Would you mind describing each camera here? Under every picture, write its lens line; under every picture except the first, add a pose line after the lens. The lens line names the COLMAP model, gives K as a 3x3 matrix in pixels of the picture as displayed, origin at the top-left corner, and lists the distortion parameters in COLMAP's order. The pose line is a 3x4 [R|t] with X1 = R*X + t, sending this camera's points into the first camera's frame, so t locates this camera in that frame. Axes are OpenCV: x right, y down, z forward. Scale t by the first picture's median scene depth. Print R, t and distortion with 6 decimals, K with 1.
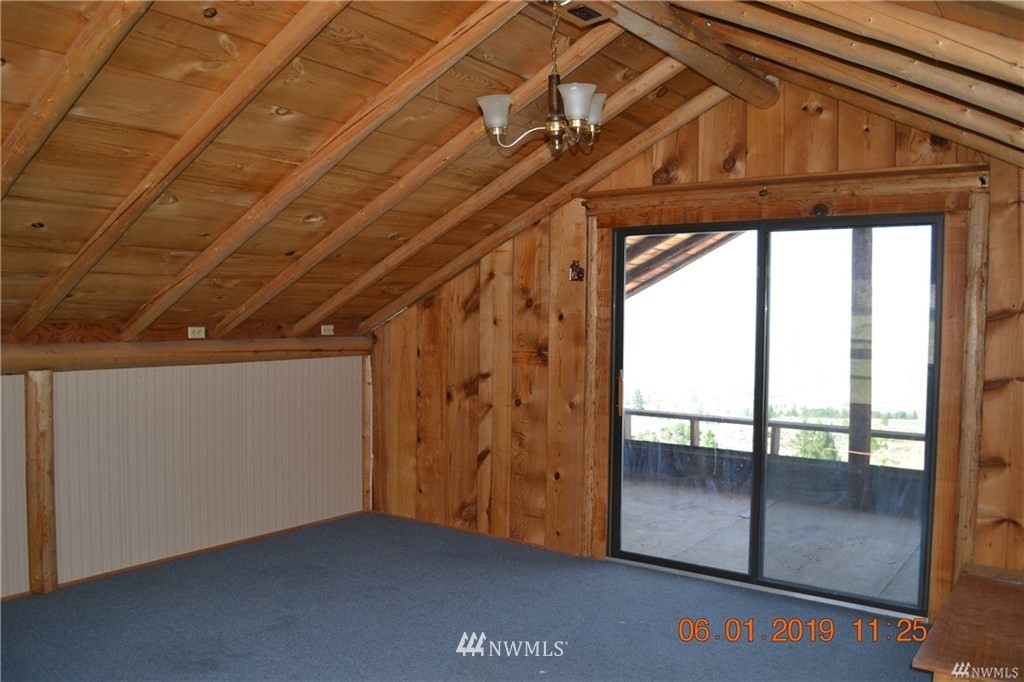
lens RADIAL K [[815.2, 0, 504.6], [0, 815.2, 342.9], [0, 0, 1]] dist [-0.091552, 0.017073]
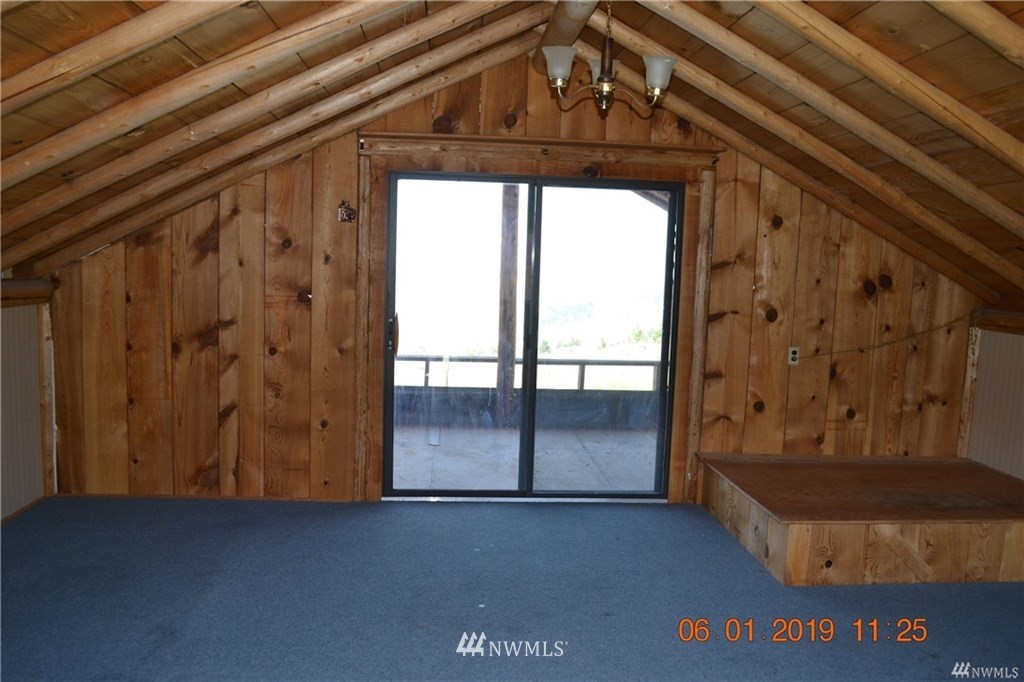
lens RADIAL K [[815.2, 0, 504.6], [0, 815.2, 342.9], [0, 0, 1]] dist [-0.091552, 0.017073]
pose [[0.764629, -0.051246, 0.642430, -0.380803], [0.001385, 0.996962, 0.077878, -0.007213], [-0.644469, -0.058658, 0.762377, 0.131443]]
